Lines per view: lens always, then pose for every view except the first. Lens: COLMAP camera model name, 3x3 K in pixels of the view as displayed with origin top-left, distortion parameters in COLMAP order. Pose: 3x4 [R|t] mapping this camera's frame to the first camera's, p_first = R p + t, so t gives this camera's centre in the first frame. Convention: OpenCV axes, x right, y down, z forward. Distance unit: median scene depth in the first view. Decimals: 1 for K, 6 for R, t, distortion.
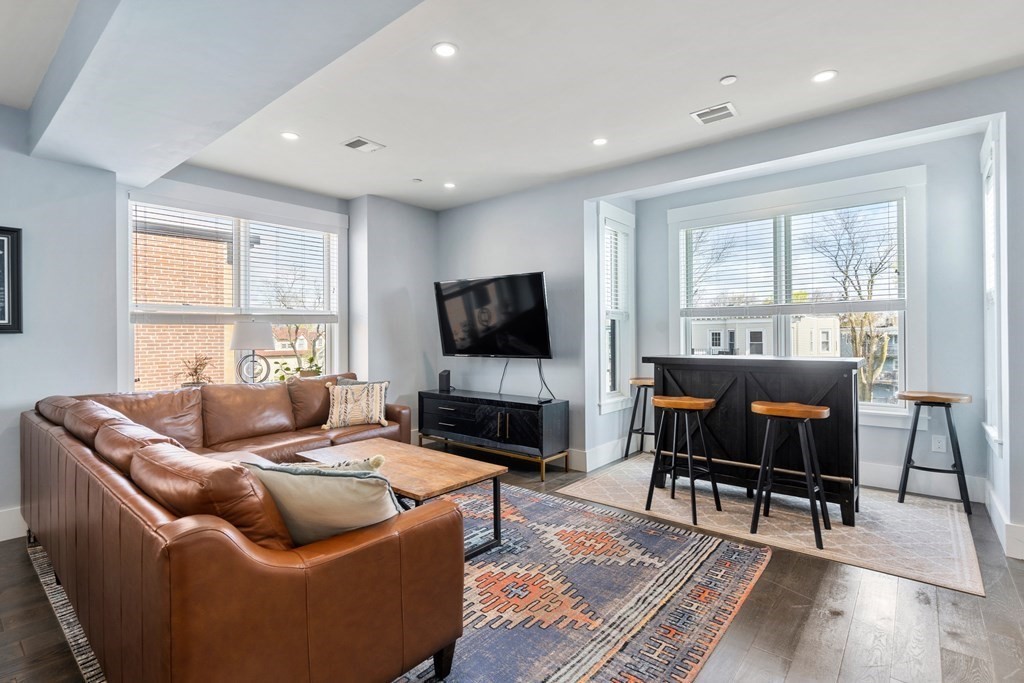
lens RADIAL K [[489.3, 0, 503.3], [0, 489.3, 332.9], [0, 0, 1]] dist [0.002294, 0.000433]
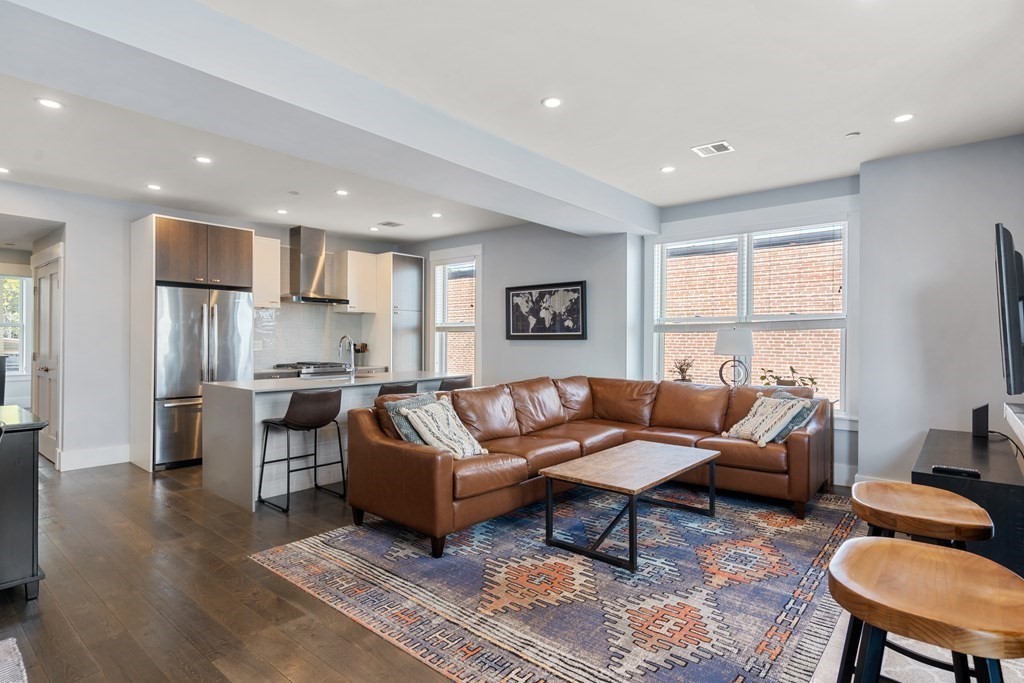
lens RADIAL K [[531.1, 0, 512.0], [0, 531.1, 341.5], [0, 0, 1]] dist [0.002835, 0.000941]
pose [[0.004625, 0.008217, -0.999956, 0.784670], [-0.002291, 0.999964, 0.008206, -0.006124], [0.999987, 0.002253, 0.004644, 0.608520]]
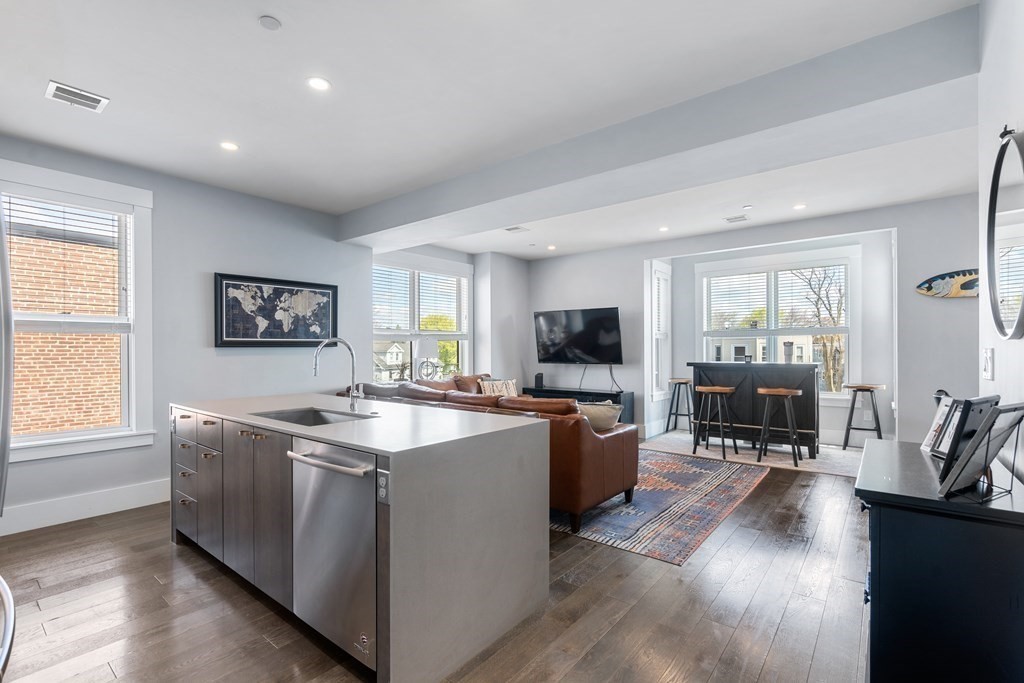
lens RADIAL K [[468.1, 0, 508.3], [0, 468.1, 348.8], [0, 0, 1]] dist [0.000149, 0.000237]
pose [[0.999704, 0.002175, 0.024234, -0.354533], [-0.002243, 0.999994, 0.002759, 0.002027], [-0.024228, -0.002813, 0.999702, -0.540273]]
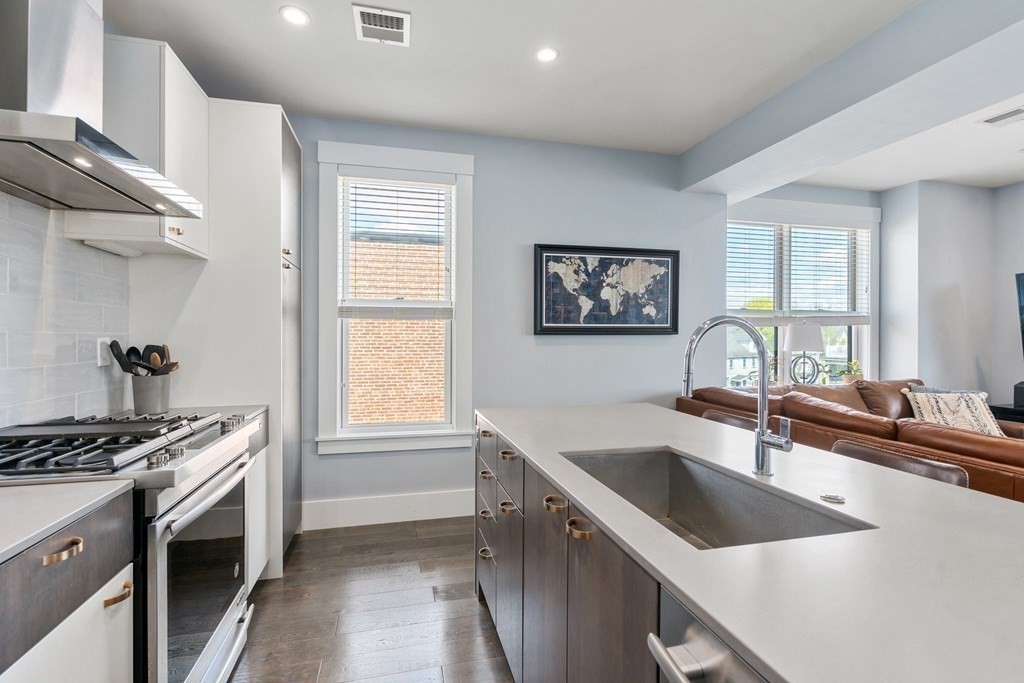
lens RADIAL K [[470.6, 0, 512.0], [0, 470.6, 341.5], [0, 0, 1]] dist [-0.001172, -0.000049]
pose [[0.816494, 0.012938, -0.577210, -0.530711], [-0.004842, 0.999867, 0.015562, 0.001844], [0.577334, -0.009912, 0.816448, -0.183995]]
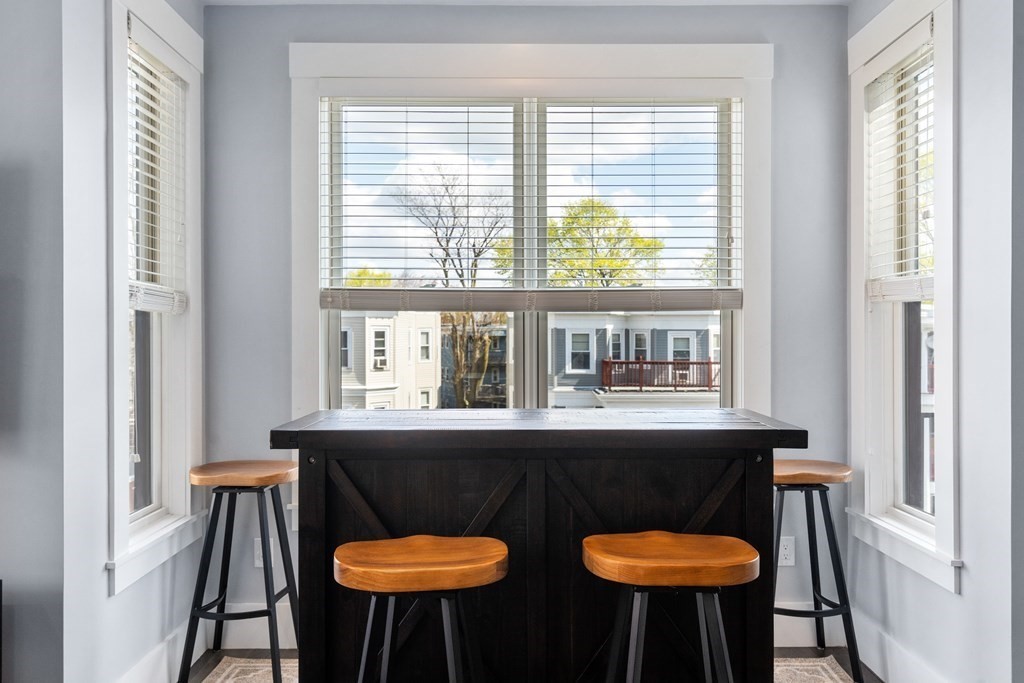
lens RADIAL K [[805.7, 0, 512.0], [0, 805.7, 341.5], [0, 0, 1]] dist [-0.003019, -0.000801]
pose [[0.756423, -0.000518, 0.654082, 0.058895], [-0.008289, 0.999912, 0.010377, -0.018097], [-0.654030, -0.013271, 0.756352, 0.522159]]
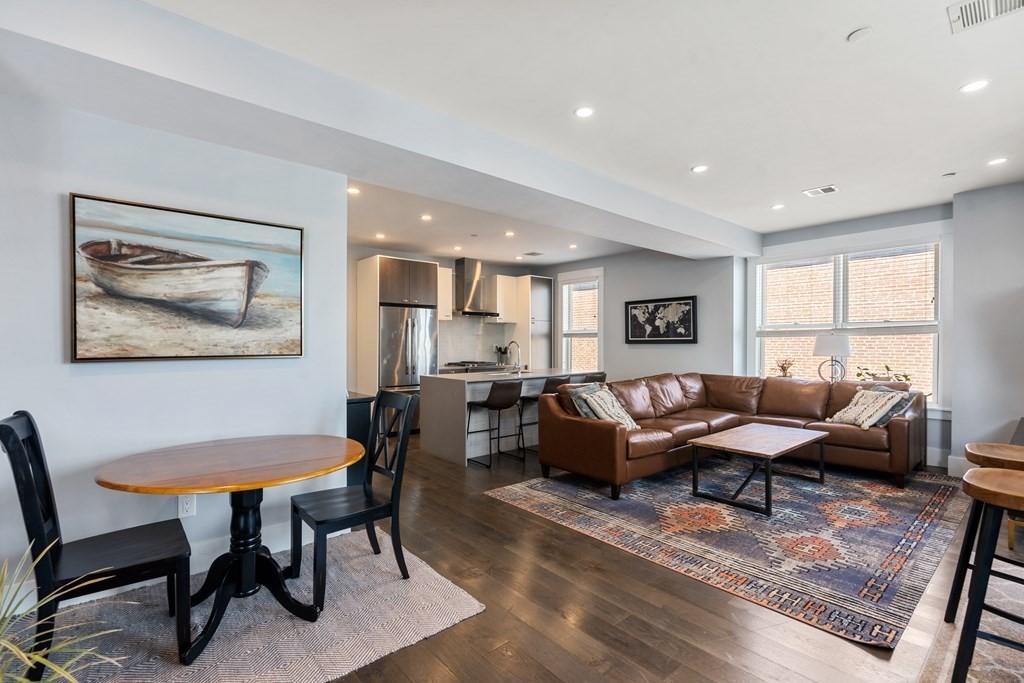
lens RADIAL K [[464.6, 0, 513.1], [0, 464.6, 347.1], [0, 0, 1]] dist [0.000638, -0.000121]
pose [[-0.152529, 0.013261, -0.988210, 0.995399], [0.002479, 0.999912, 0.013035, -0.009733], [0.988296, -0.000461, -0.152549, 0.427049]]
